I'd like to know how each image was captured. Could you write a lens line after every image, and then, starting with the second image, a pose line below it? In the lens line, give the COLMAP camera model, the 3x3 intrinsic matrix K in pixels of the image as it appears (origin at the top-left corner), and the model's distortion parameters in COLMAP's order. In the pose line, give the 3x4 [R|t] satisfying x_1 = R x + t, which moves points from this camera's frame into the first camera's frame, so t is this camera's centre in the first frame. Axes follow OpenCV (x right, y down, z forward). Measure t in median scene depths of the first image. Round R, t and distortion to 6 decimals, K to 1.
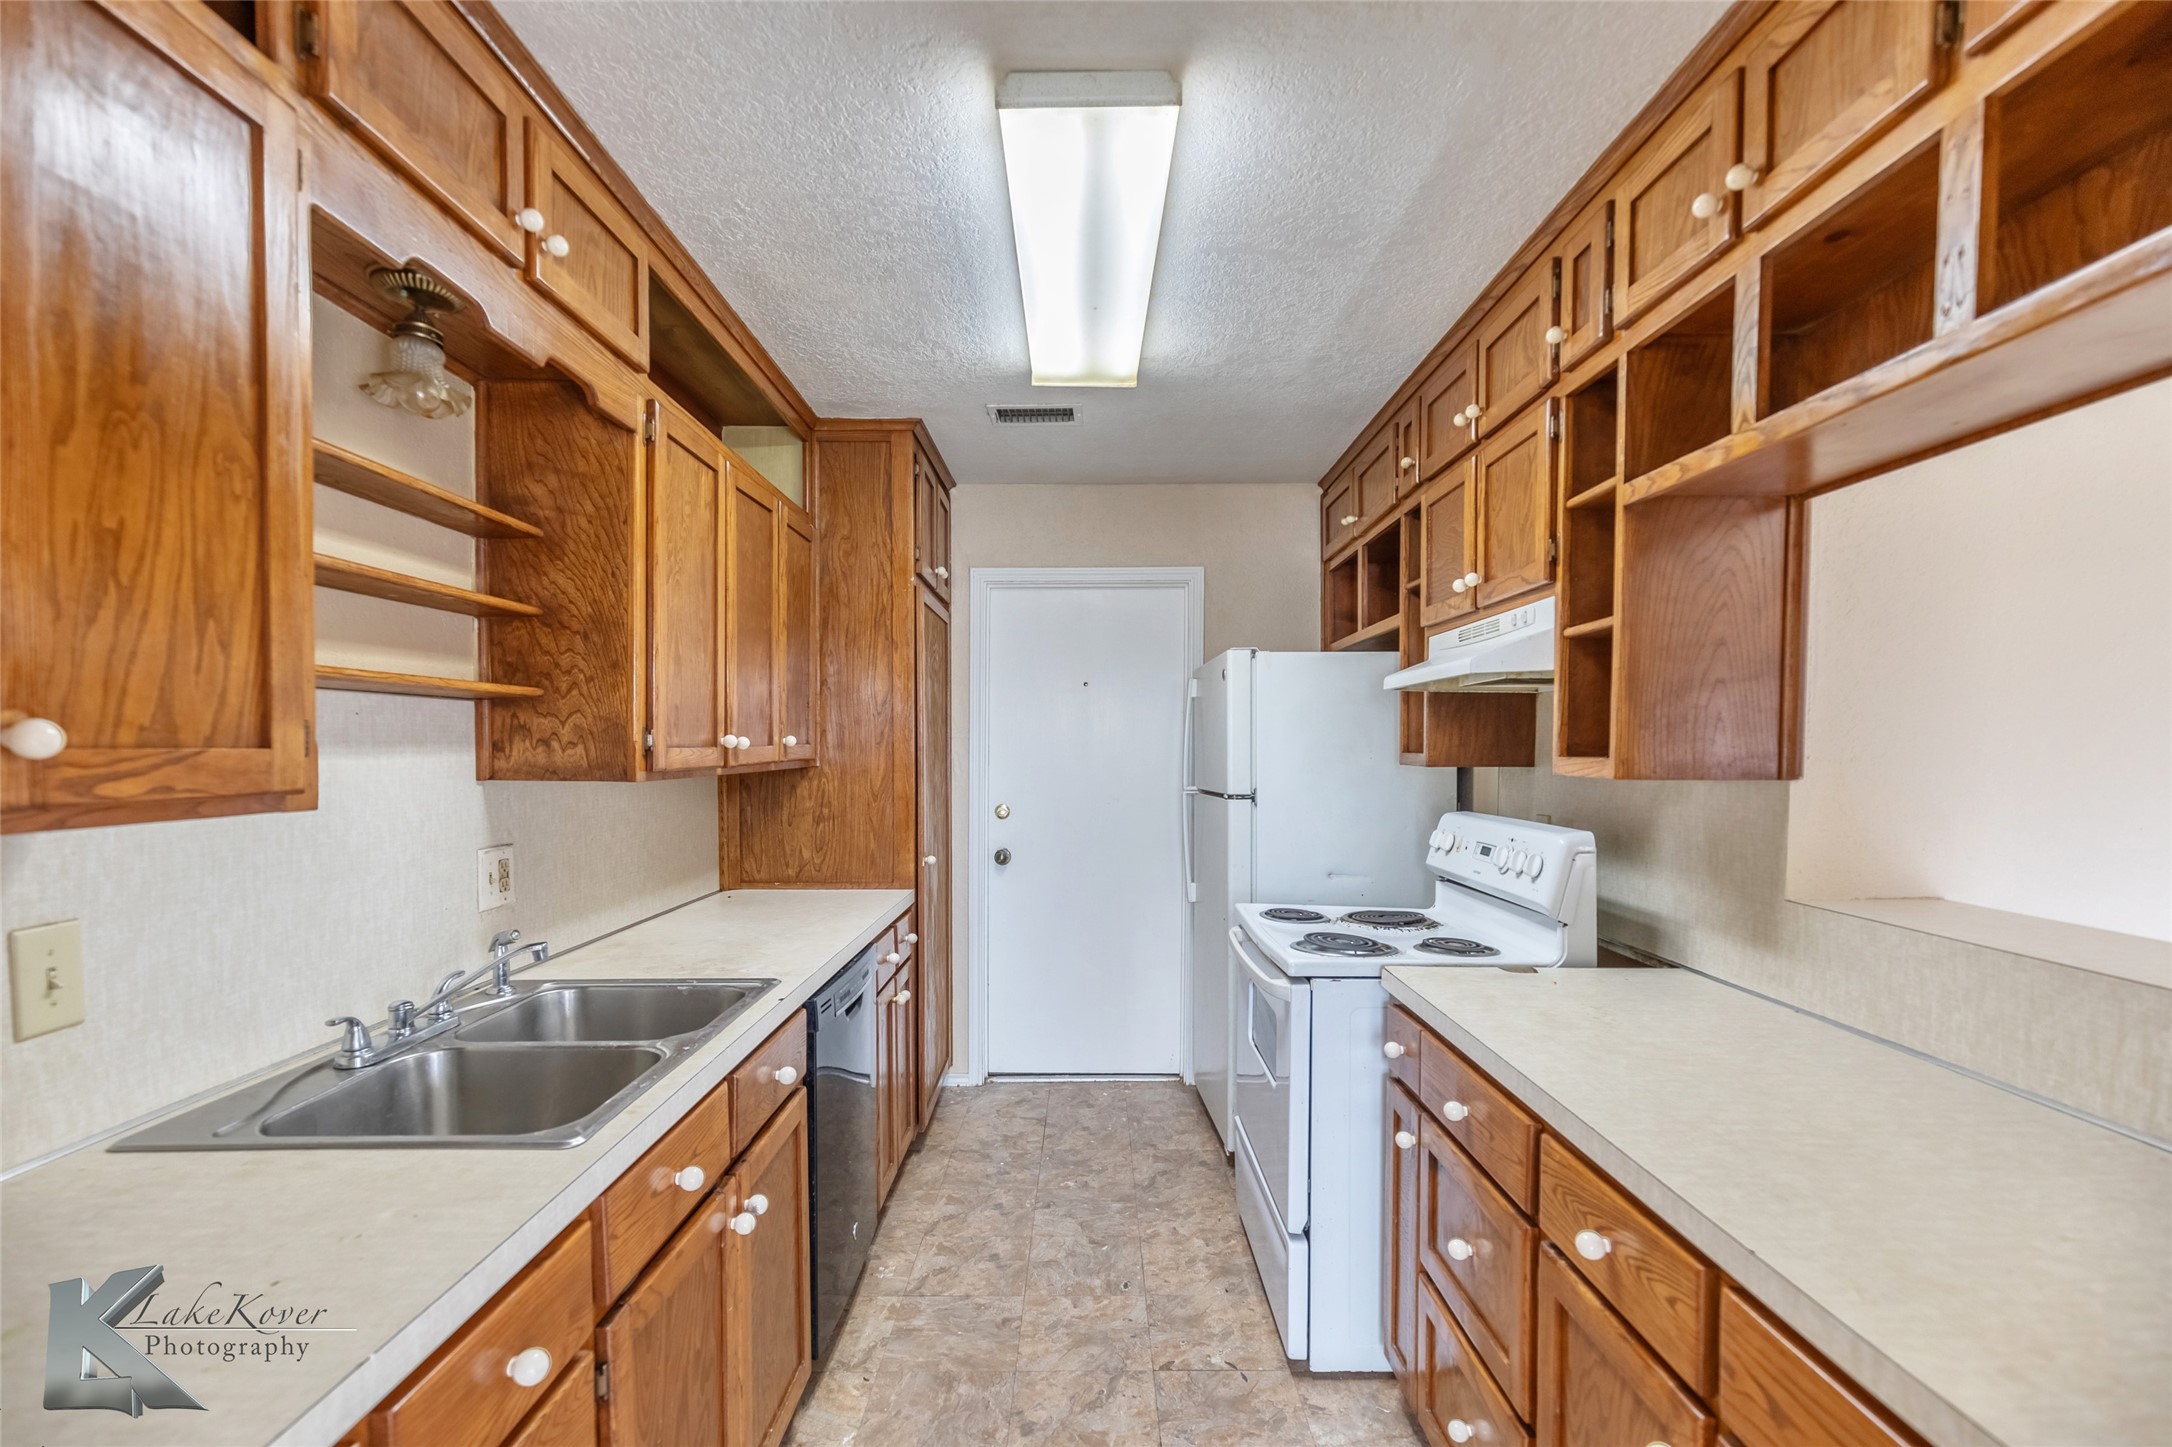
lens RADIAL K [[975.7, 0, 1113.9], [0, 975.7, 785.6], [0, 0, 1]] dist [0.001052, 0.000134]
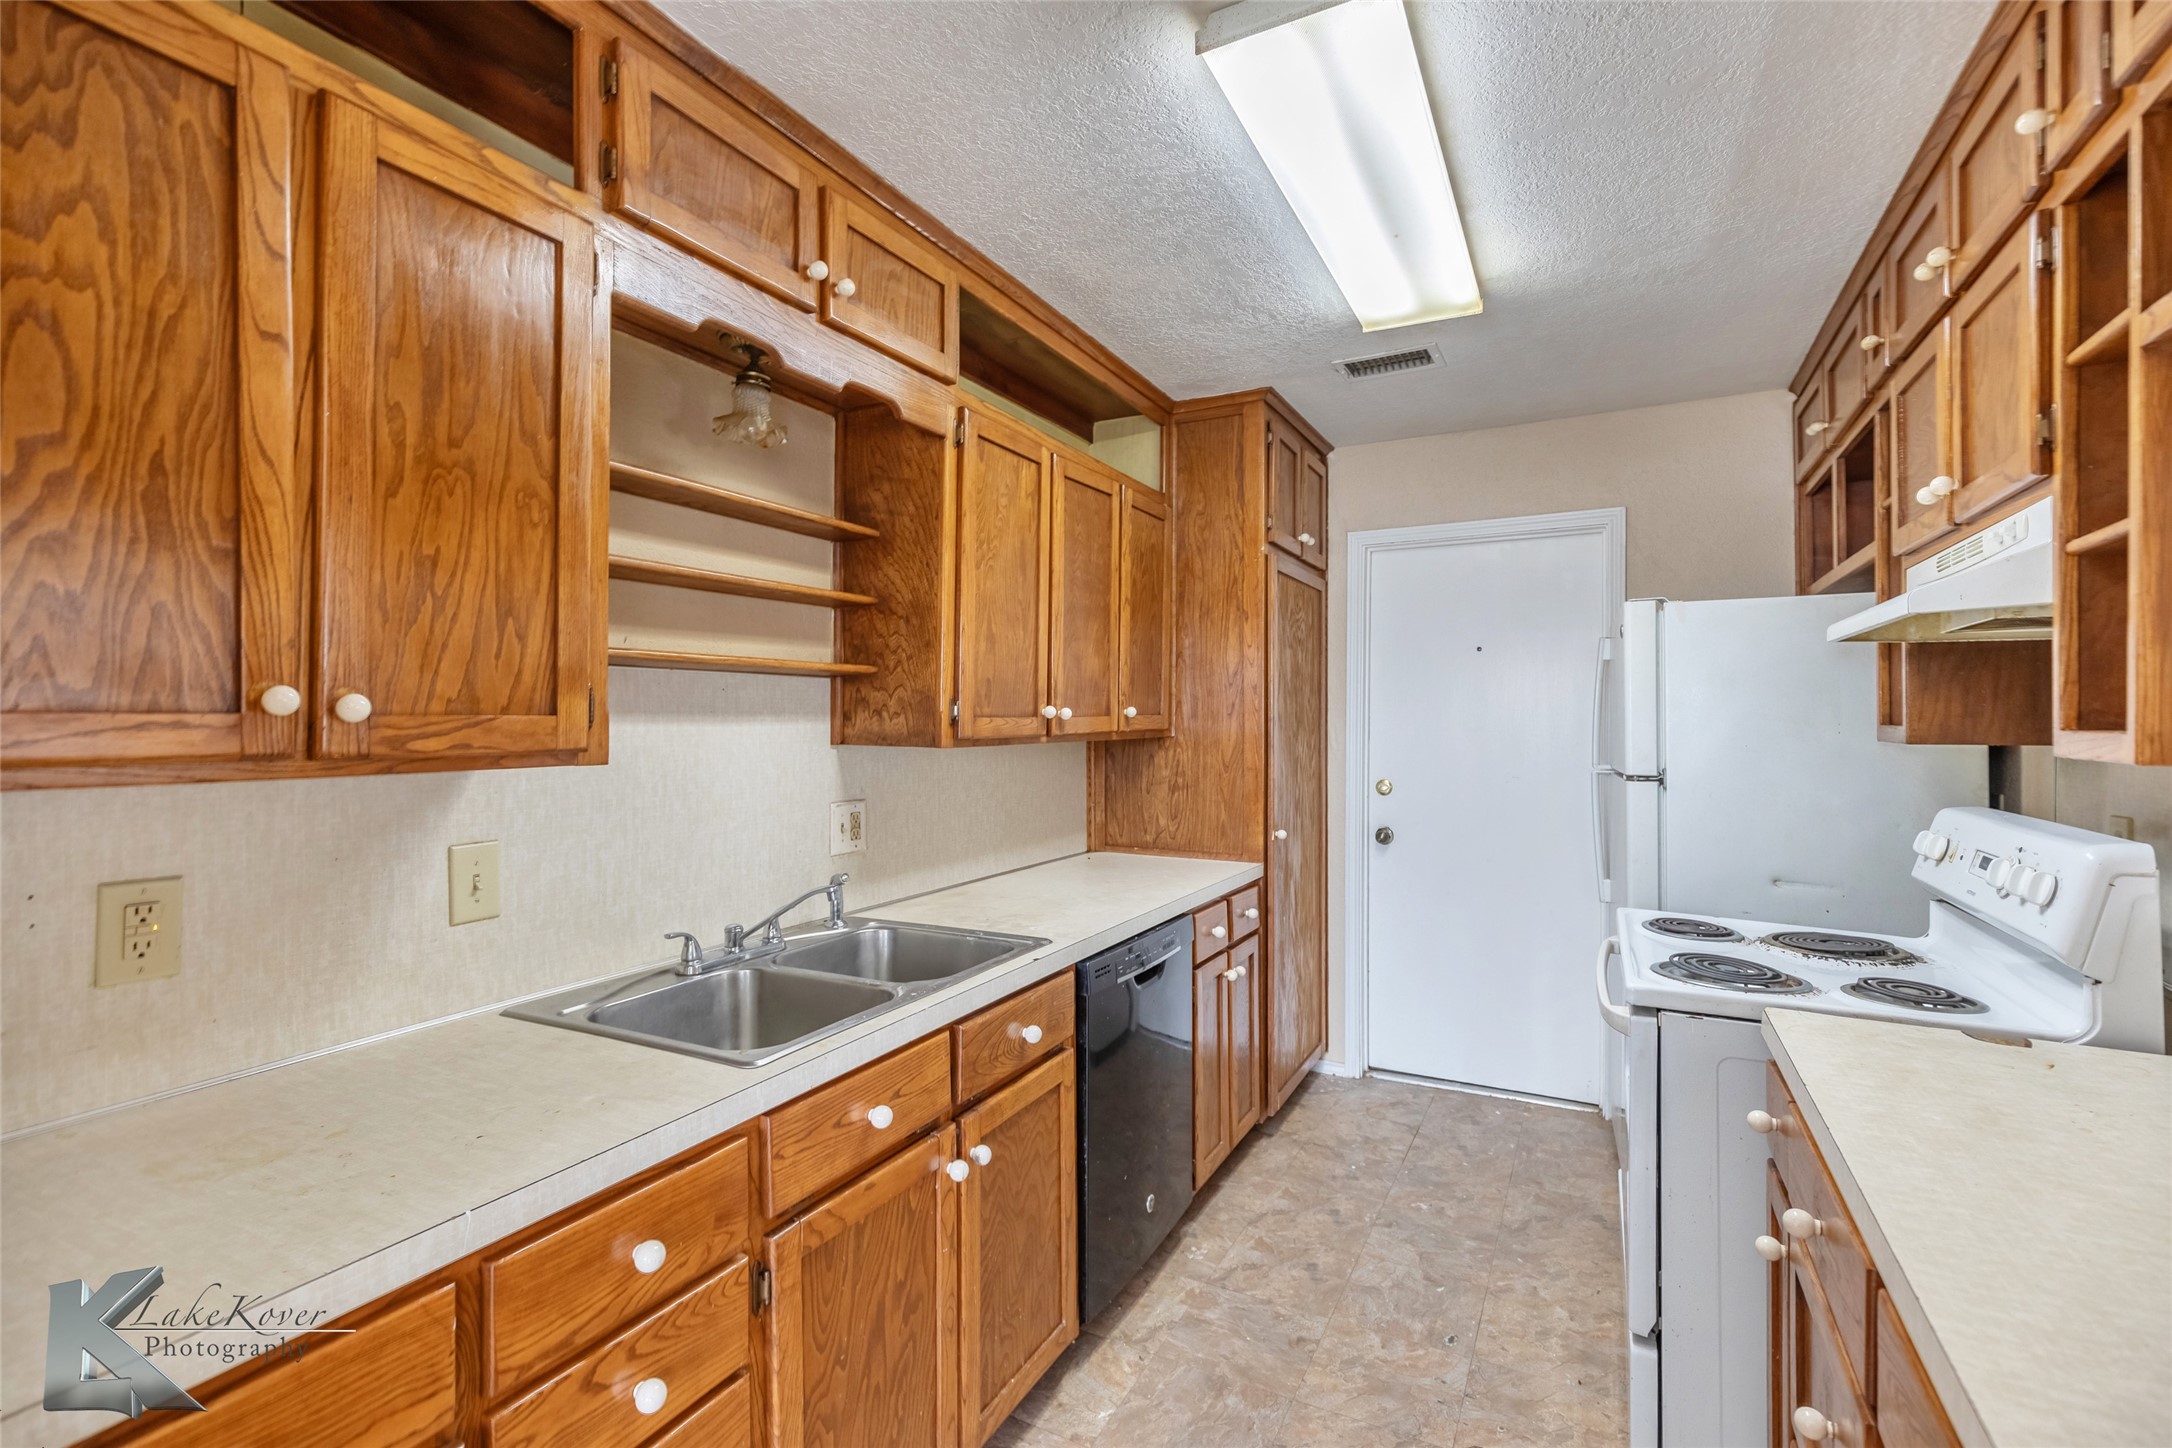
lens RADIAL K [[975.7, 0, 1127.9], [0, 975.7, 722.8], [0, 0, 1]] dist [0.001052, 0.000134]
pose [[0.887075, 0.001886, -0.461621, 0.195057], [-0.018854, 0.999305, -0.032147, -0.000848], [0.461239, 0.037220, 0.886495, 0.100974]]
